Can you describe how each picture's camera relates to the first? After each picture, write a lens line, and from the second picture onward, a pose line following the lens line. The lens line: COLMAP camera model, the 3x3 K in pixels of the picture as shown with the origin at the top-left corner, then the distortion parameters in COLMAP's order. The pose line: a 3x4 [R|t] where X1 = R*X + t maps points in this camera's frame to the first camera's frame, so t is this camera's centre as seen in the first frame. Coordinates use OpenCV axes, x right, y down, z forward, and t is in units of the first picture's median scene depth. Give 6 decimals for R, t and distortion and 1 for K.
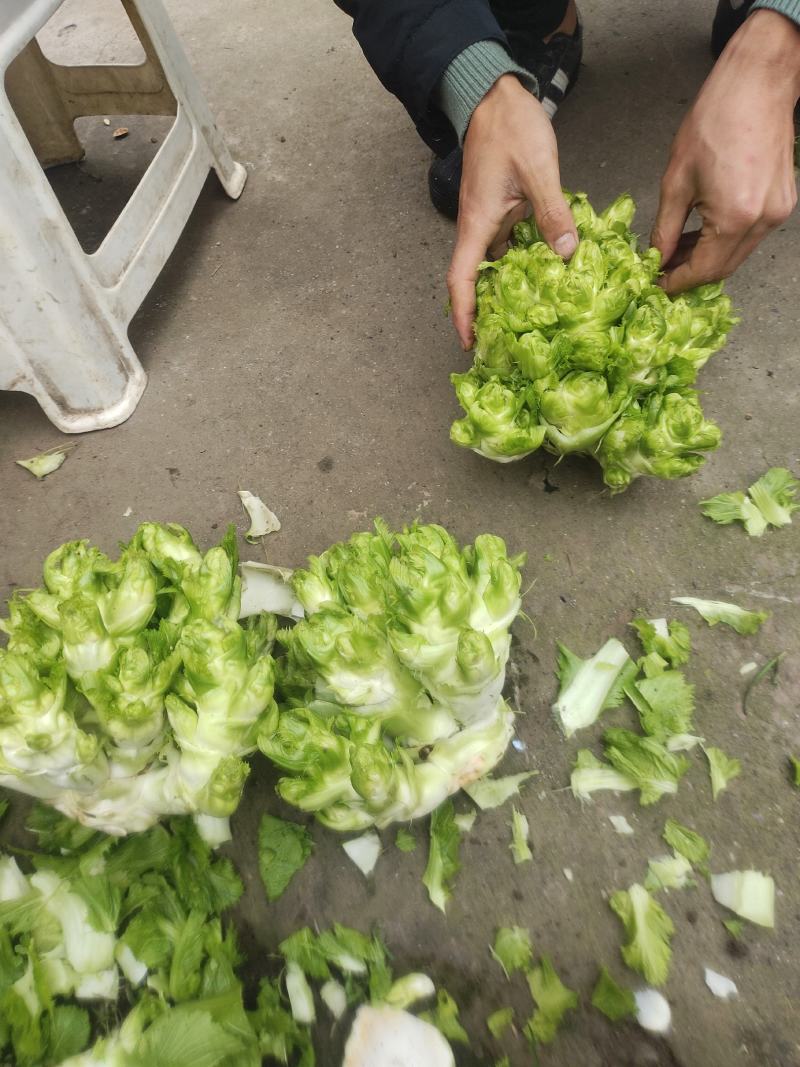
lens RADIAL K [[780.4, 0, 373.6], [0, 780.4, 532.8], [0, 0, 1]] dist [0.047438, -0.054292]
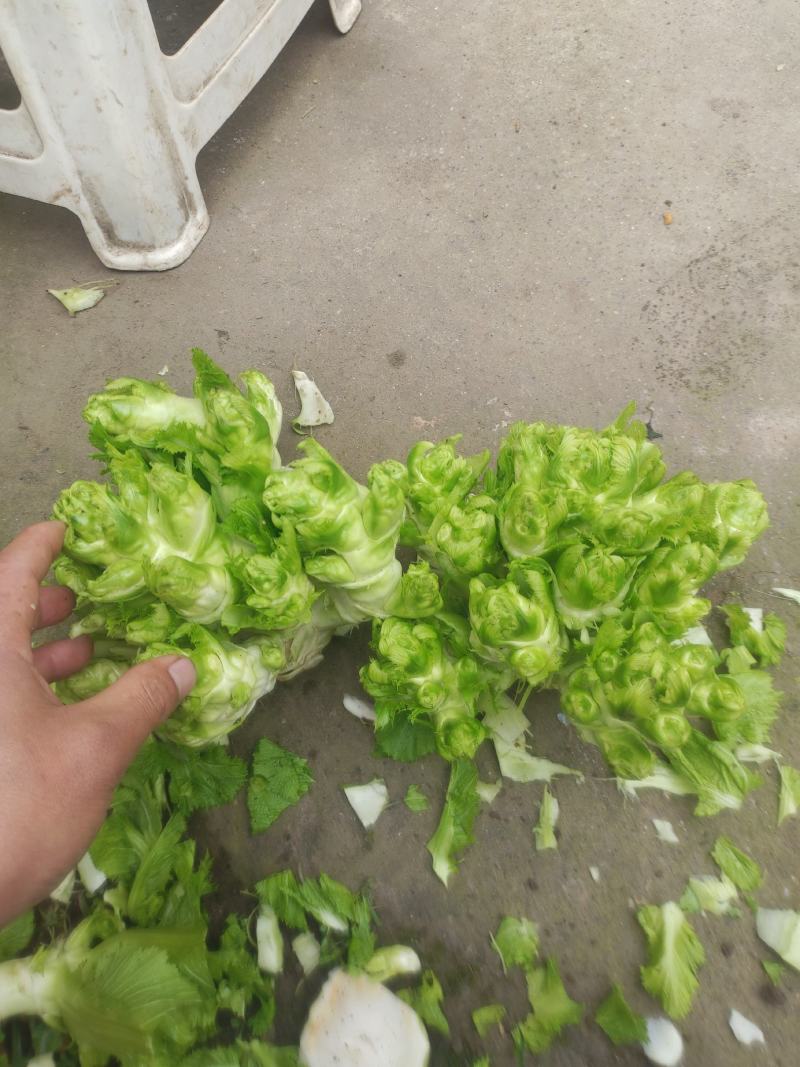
lens RADIAL K [[815.7, 0, 400.0], [0, 815.7, 533.5], [0, 0, 1]] dist [0.050271, -0.065538]
pose [[0.982384, 0.186873, 0.000889, -0.034262], [-0.185901, 0.976765, 0.106635, 0.007118], [0.019059, -0.104922, 0.994298, 0.119338]]
